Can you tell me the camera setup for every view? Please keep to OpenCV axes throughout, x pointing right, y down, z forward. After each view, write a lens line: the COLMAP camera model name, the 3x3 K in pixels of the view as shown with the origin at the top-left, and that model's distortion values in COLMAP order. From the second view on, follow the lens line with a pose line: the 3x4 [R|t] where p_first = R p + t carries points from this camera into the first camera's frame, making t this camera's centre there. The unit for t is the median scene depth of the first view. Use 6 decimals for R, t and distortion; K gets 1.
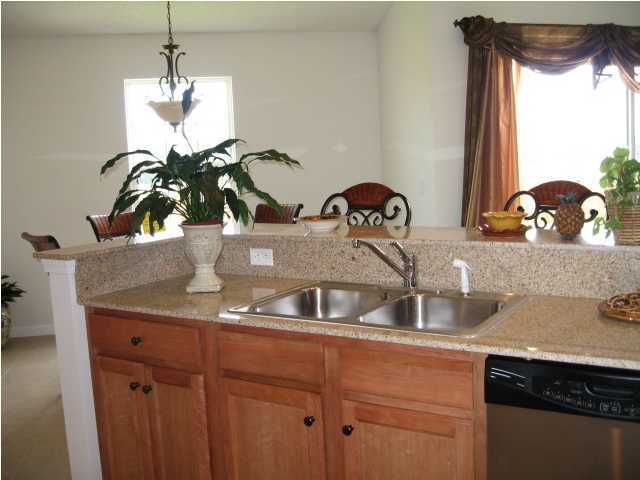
lens RADIAL K [[687.1, 0, 320.0], [0, 687.1, 240.0], [0, 0, 1]] dist [-0.121422, 0.068175]
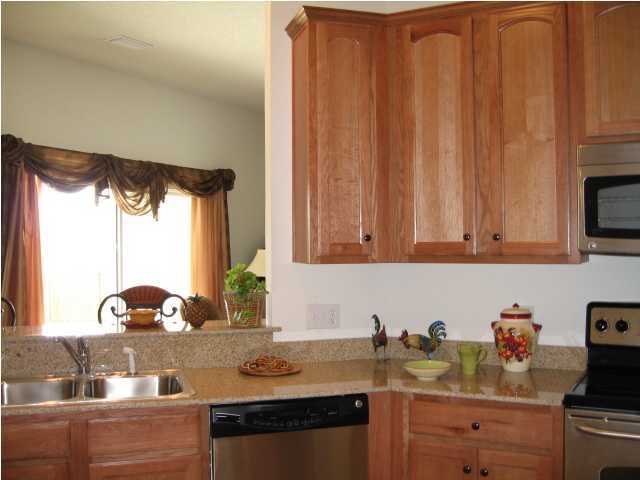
lens RADIAL K [[687.1, 0, 320.0], [0, 687.1, 240.0], [0, 0, 1]] dist [-0.121422, 0.068175]
pose [[0.647619, 0.048497, 0.760420, -0.257267], [0.069482, 0.990056, -0.122317, 0.004922], [-0.758790, 0.132050, 0.637809, -0.052610]]
